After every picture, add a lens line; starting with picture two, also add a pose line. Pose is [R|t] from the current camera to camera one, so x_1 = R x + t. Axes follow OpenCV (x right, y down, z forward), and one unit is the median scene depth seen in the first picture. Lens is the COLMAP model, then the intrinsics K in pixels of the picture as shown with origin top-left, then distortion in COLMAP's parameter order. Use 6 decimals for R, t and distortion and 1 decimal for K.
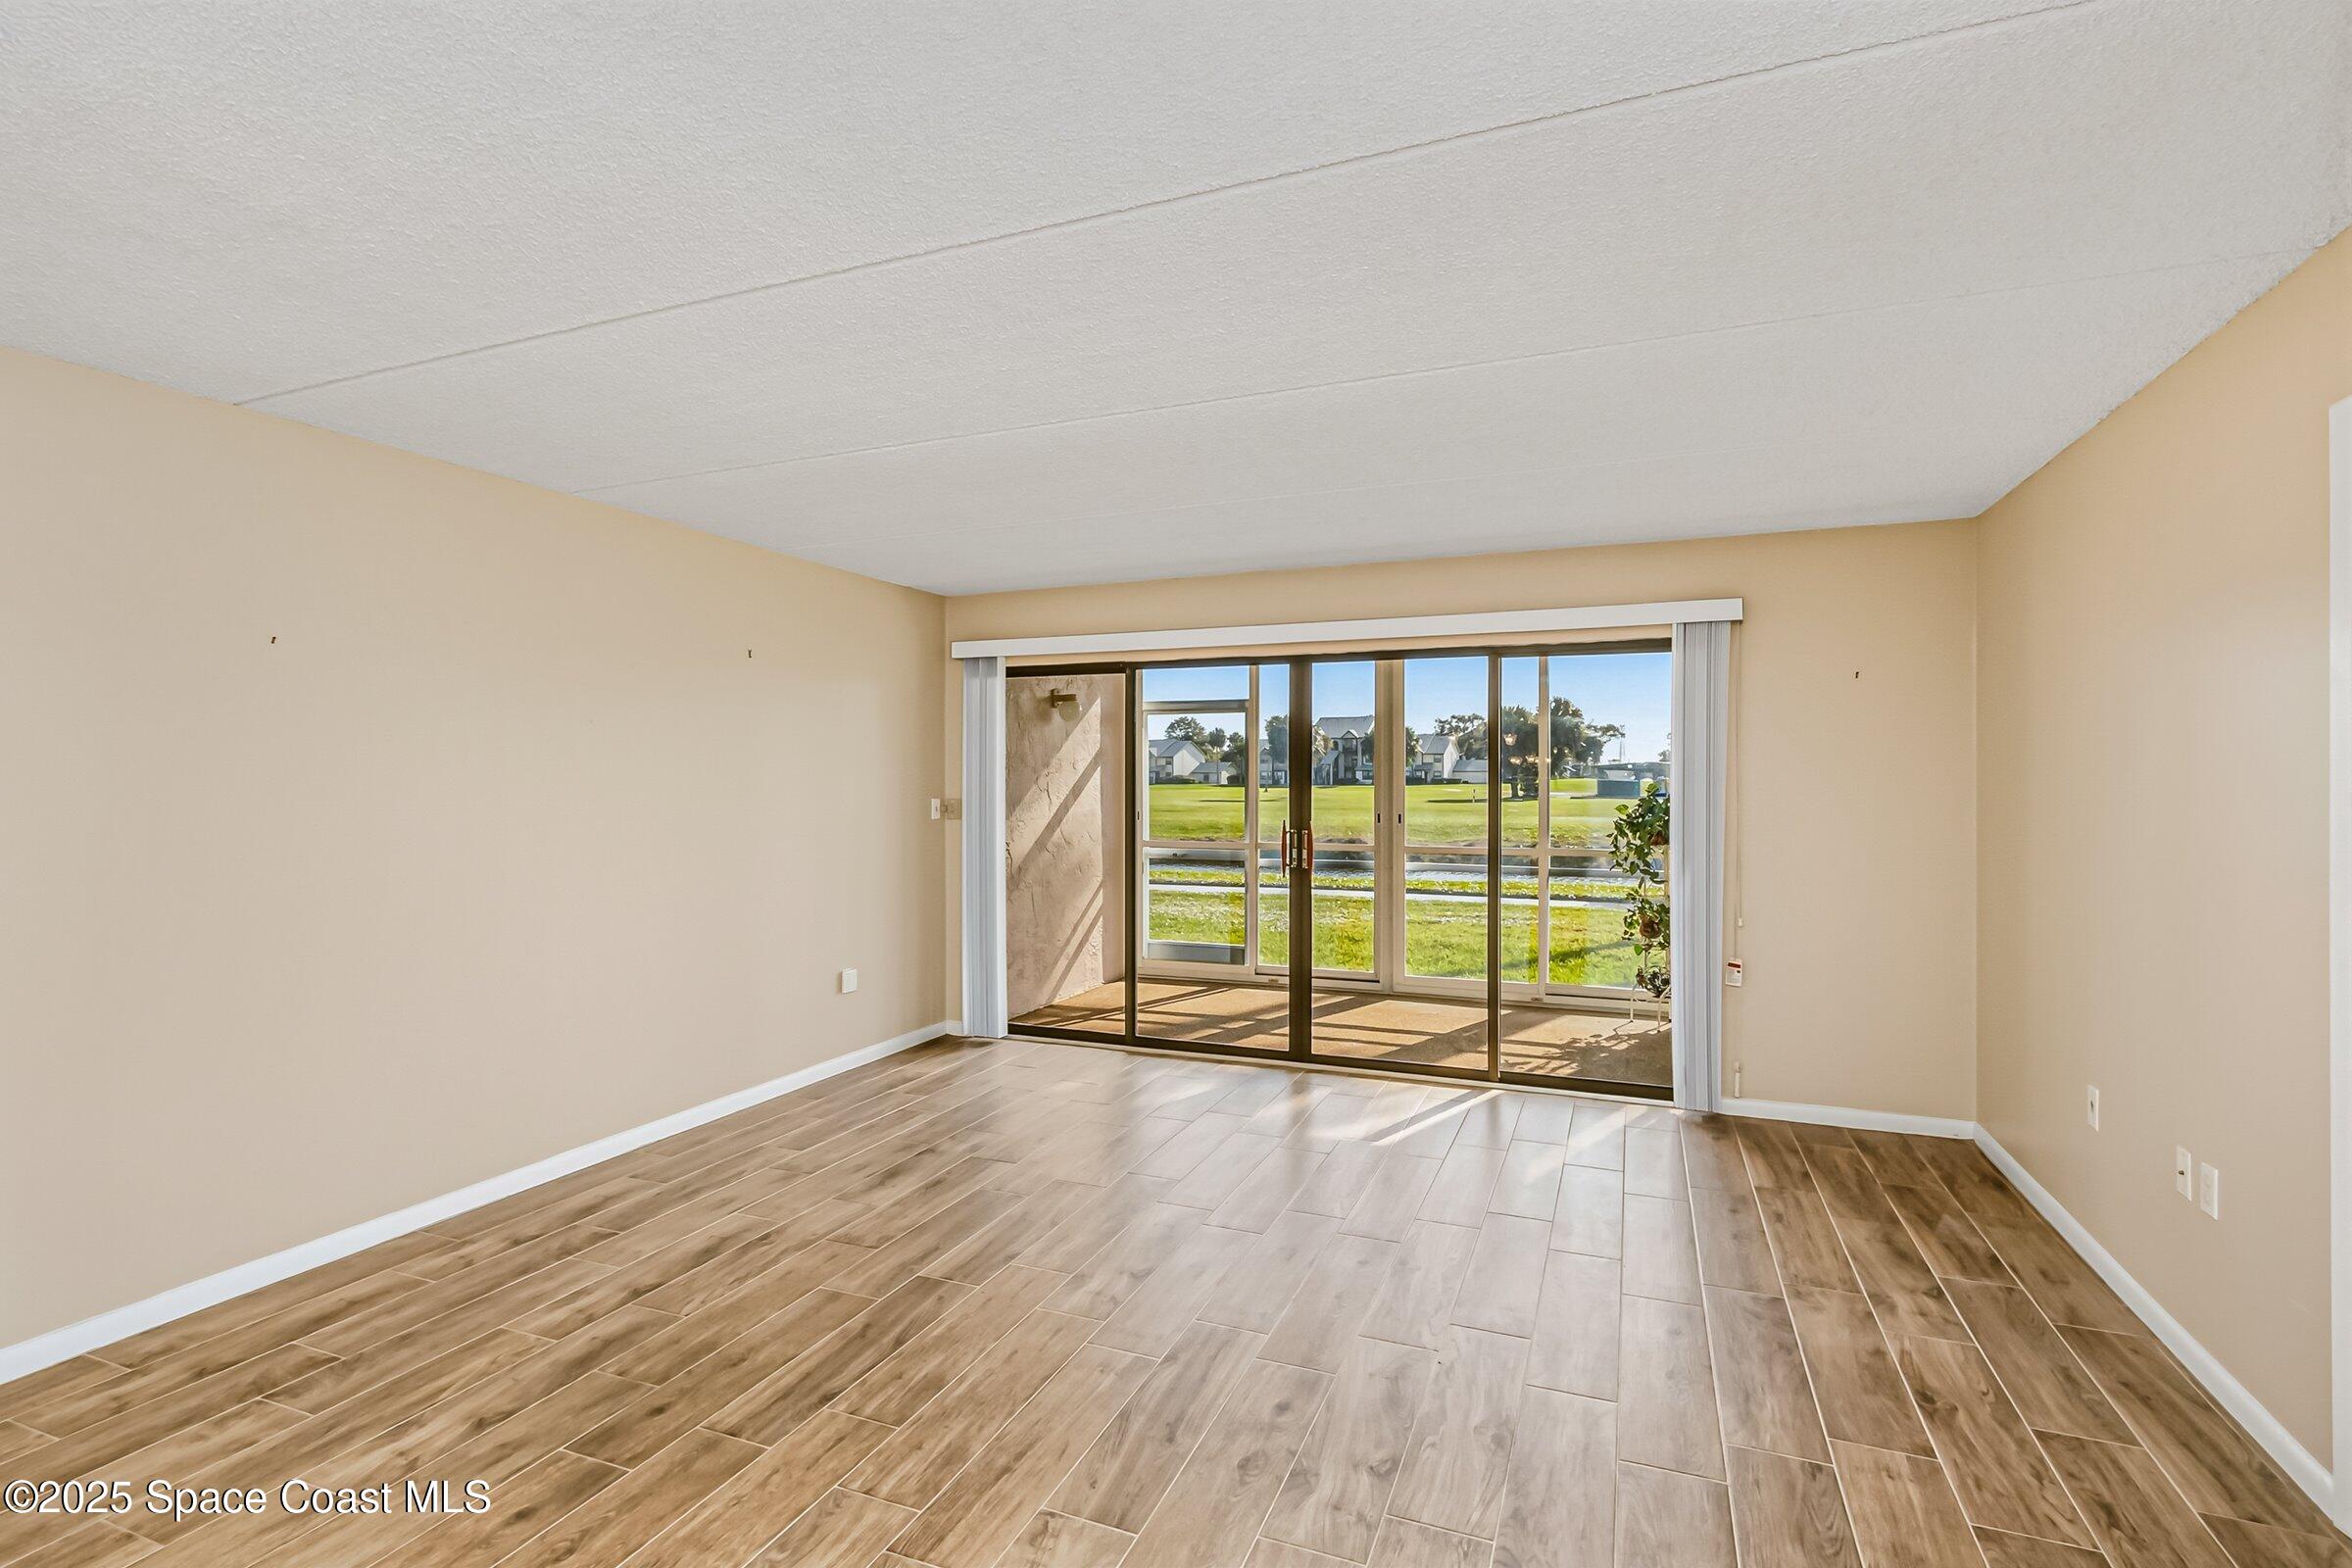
lens RADIAL K [[1093.7, 0, 1177.4], [0, 1093.7, 774.6], [0, 0, 1]] dist [0.007427, 0.001296]
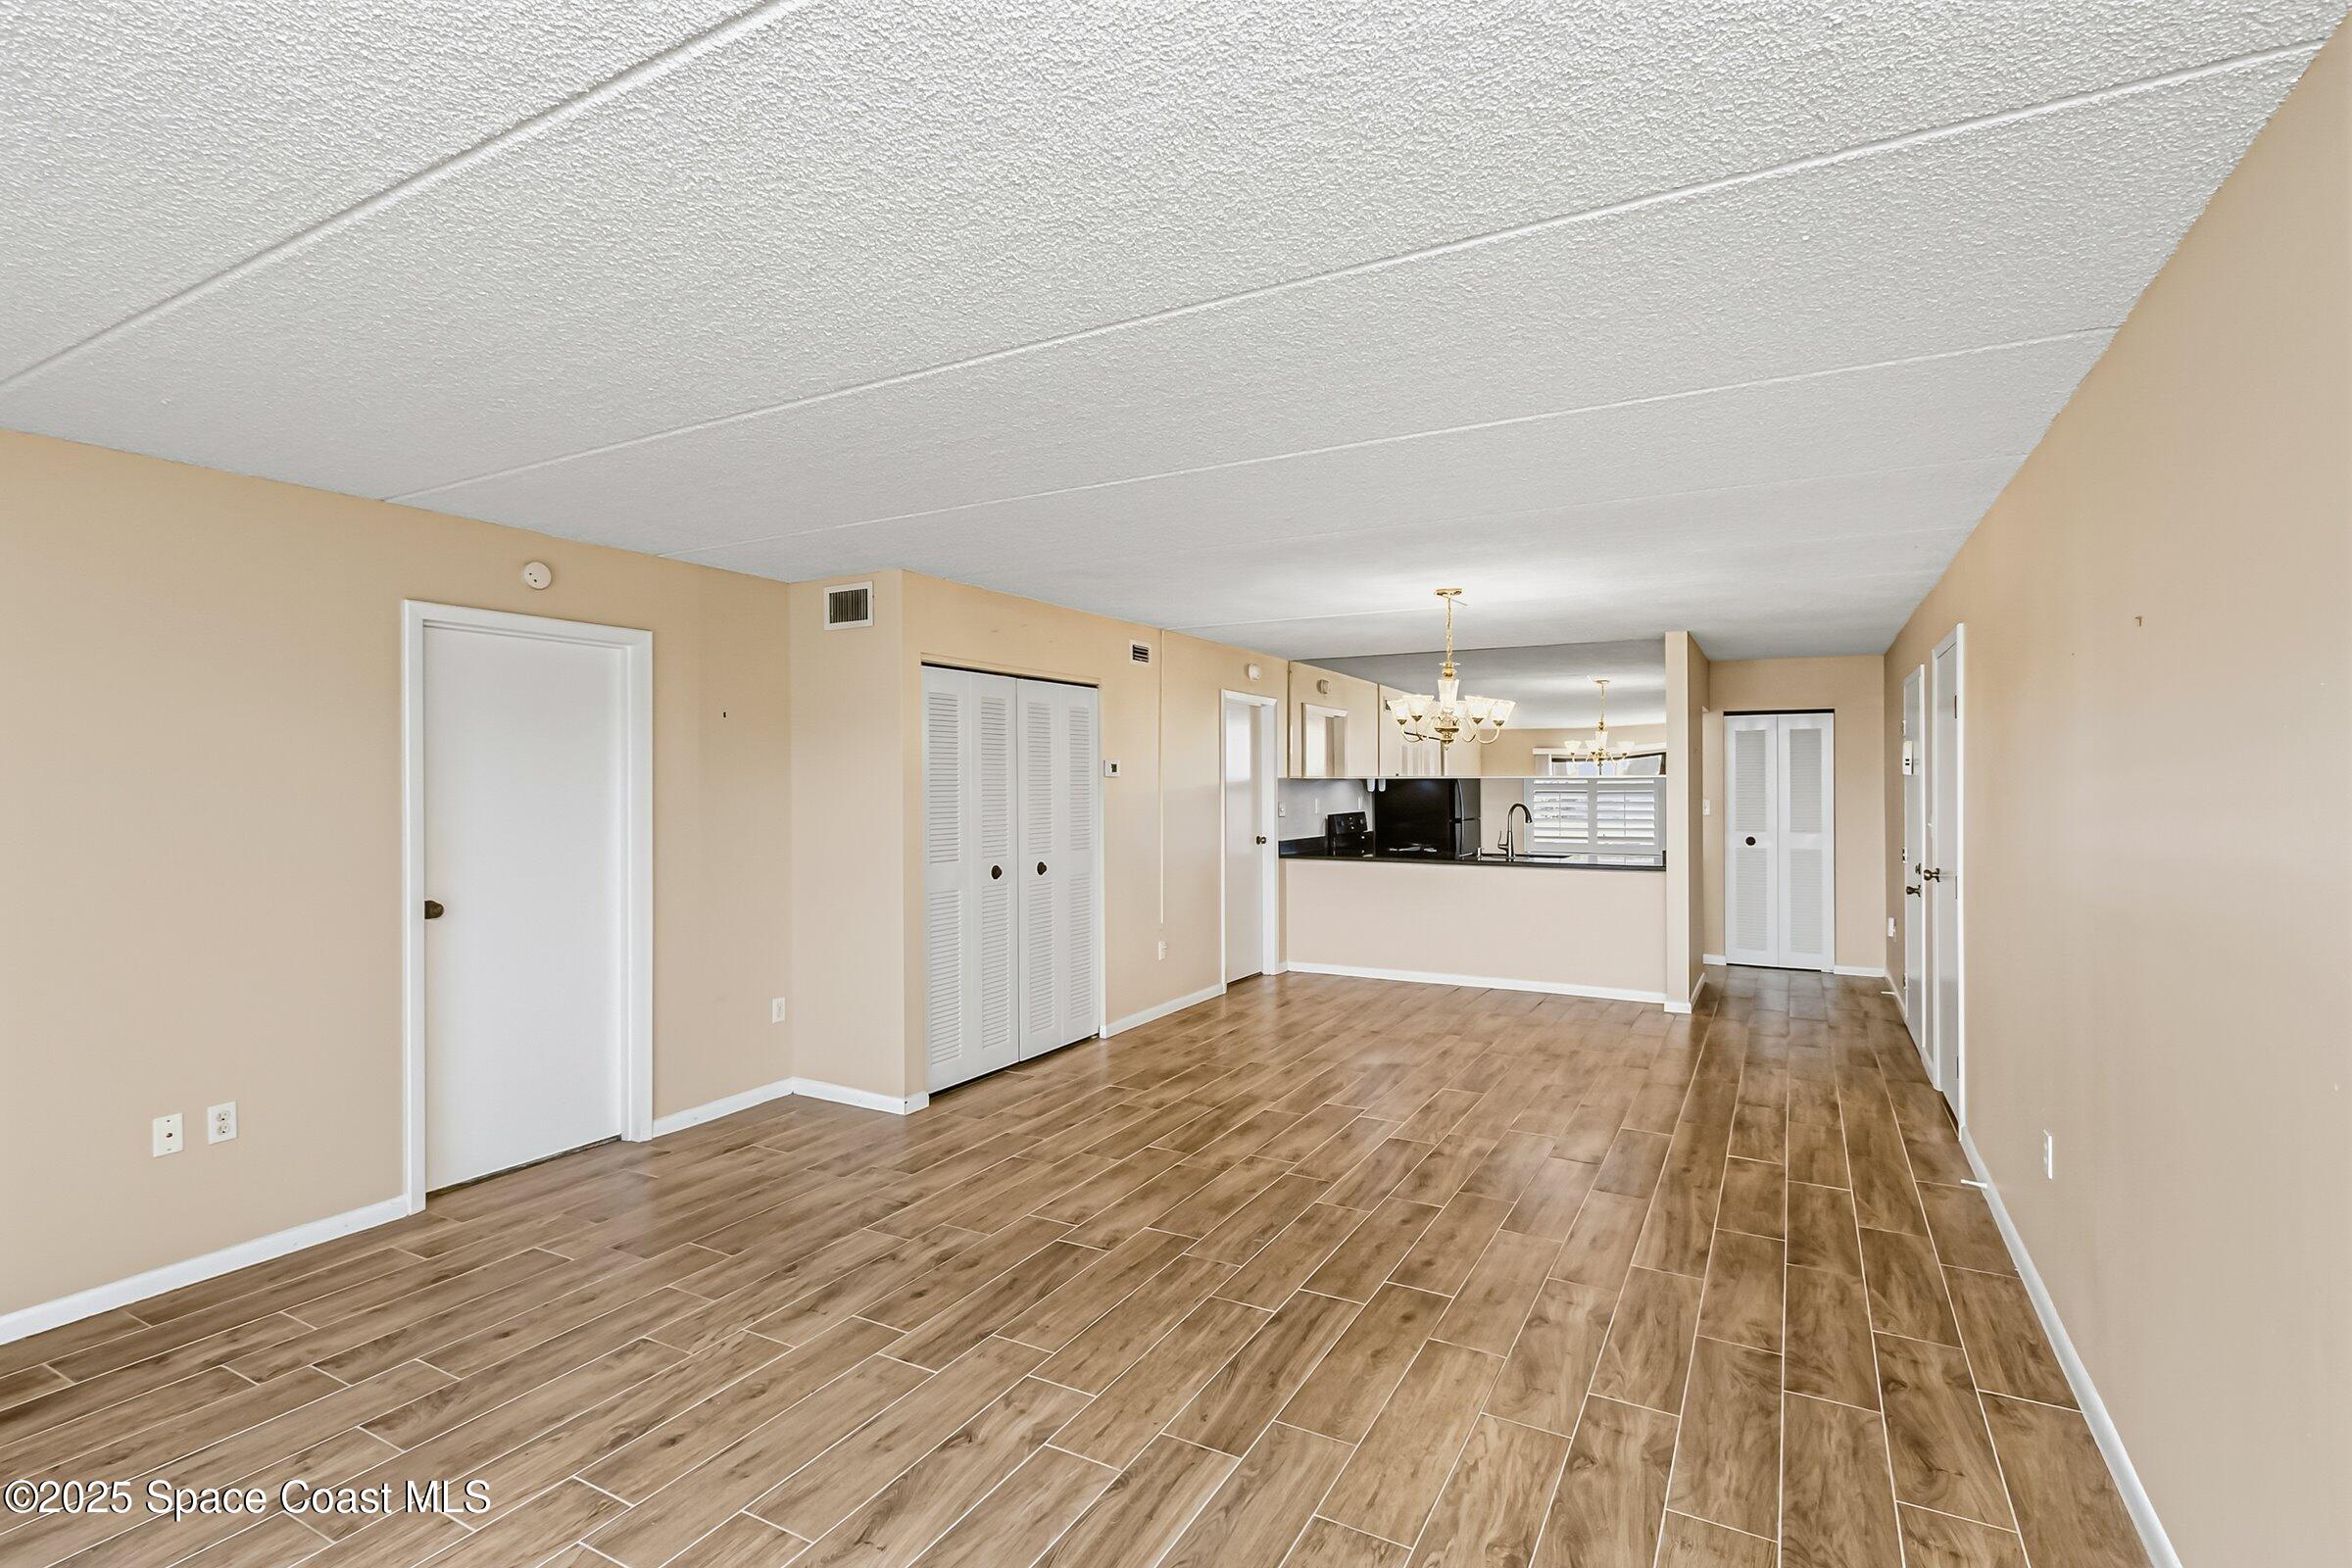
lens RADIAL K [[1093.7, 0, 1184.8], [0, 1093.7, 785.3], [0, 0, 1]] dist [0.007427, 0.001296]
pose [[-0.993512, 0.003546, 0.113674, -0.302565], [0.003468, 0.999994, -0.000883, -0.017362], [-0.113677, -0.000483, -0.993518, 1.866615]]
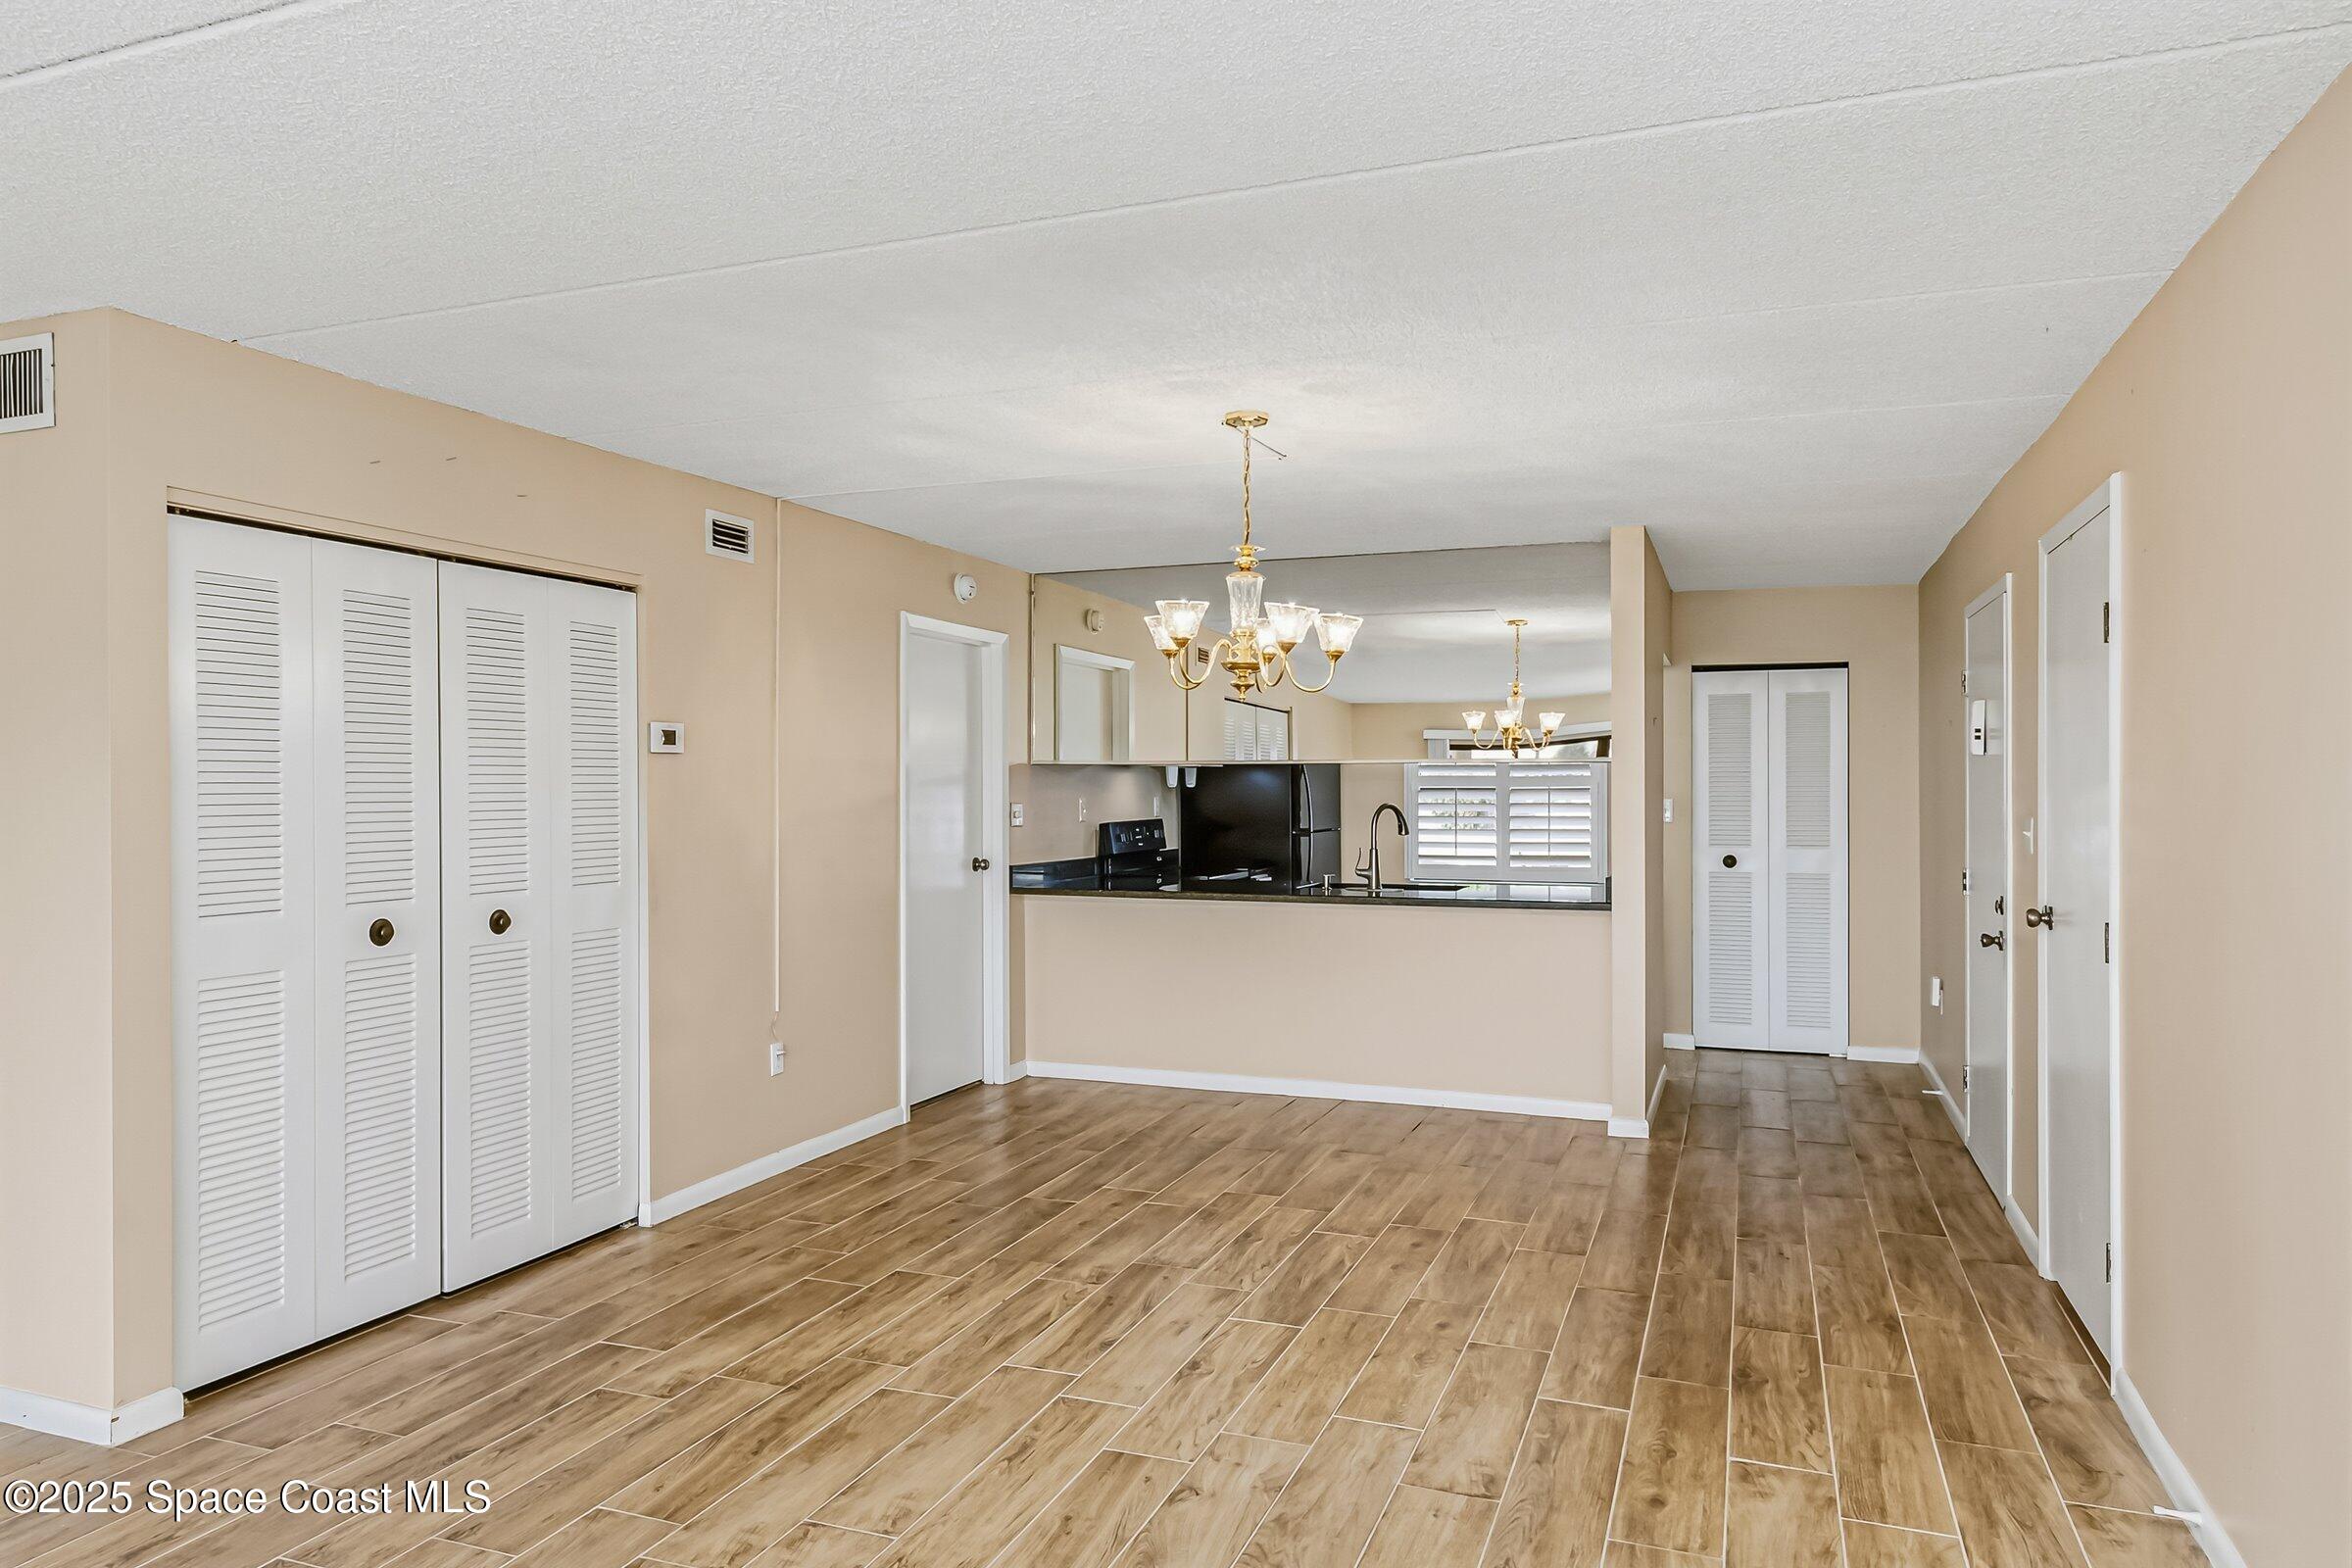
lens RADIAL K [[1475.3, 0, 1191.0], [0, 1475.3, 789.0], [0, 0, 1]] dist [0.015171, -0.005171]
pose [[-0.999579, 0.002271, -0.028924, -0.446142], [0.002269, 0.999997, 0.000099, 0.004298], [0.028924, 0.000033, -0.999582, 1.360560]]
